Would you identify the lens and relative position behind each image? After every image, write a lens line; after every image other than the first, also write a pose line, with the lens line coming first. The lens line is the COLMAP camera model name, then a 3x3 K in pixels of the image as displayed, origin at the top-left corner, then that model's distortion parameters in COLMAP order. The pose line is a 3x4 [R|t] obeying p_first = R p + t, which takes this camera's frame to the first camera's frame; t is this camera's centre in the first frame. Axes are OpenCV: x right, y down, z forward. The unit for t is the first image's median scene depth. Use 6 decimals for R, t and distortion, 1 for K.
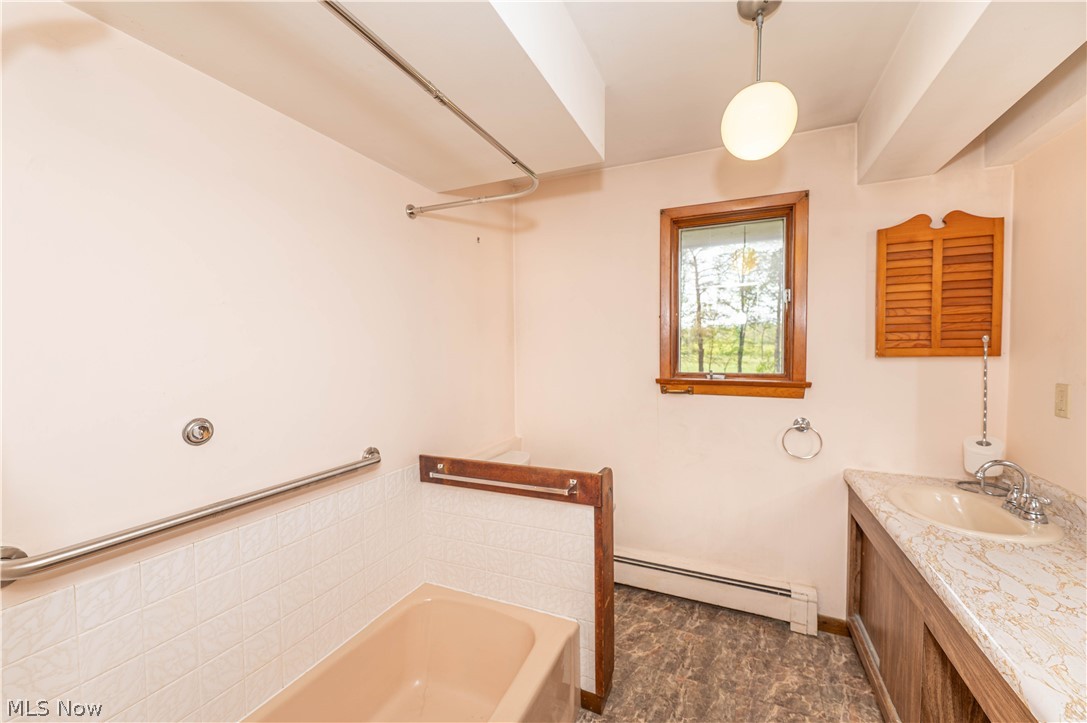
lens RADIAL K [[432.0, 0, 543.7], [0, 432.0, 360.1], [0, 0, 1]] dist [-0.001562, 0.000381]
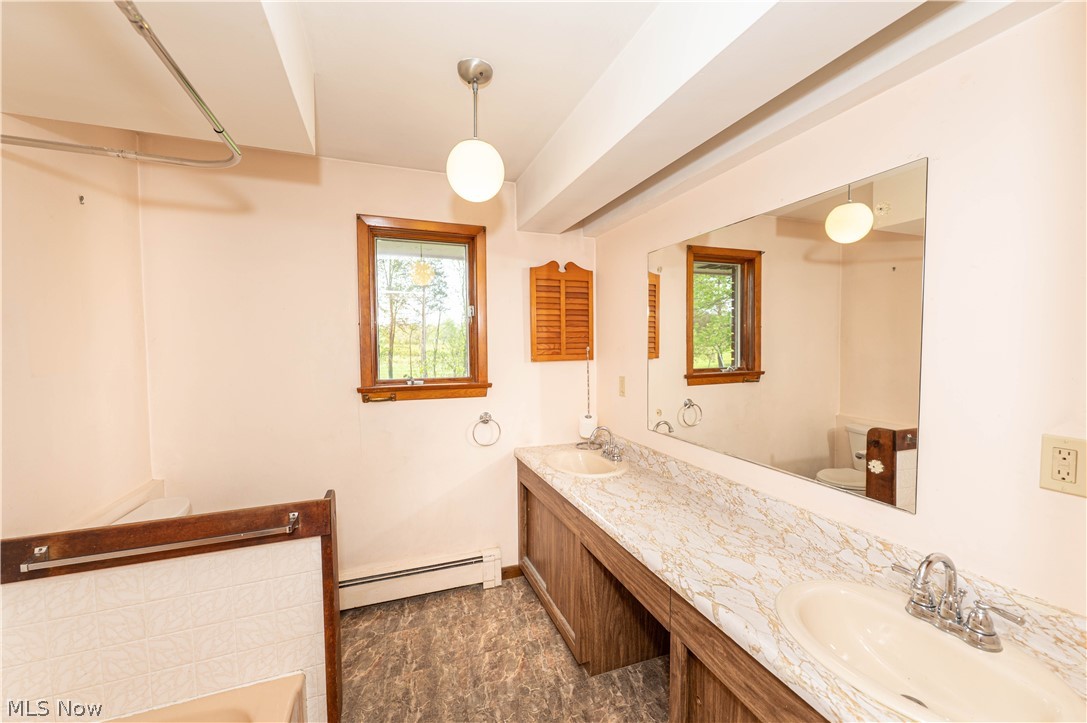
lens RADIAL K [[432.0, 0, 550.7], [0, 432.0, 358.7], [0, 0, 1]] dist [-0.001562, 0.000381]
pose [[0.700974, -0.019483, 0.712920, -0.161452], [0.020588, 0.999763, 0.007079, -0.026617], [-0.712889, 0.009715, 0.701209, 0.012492]]
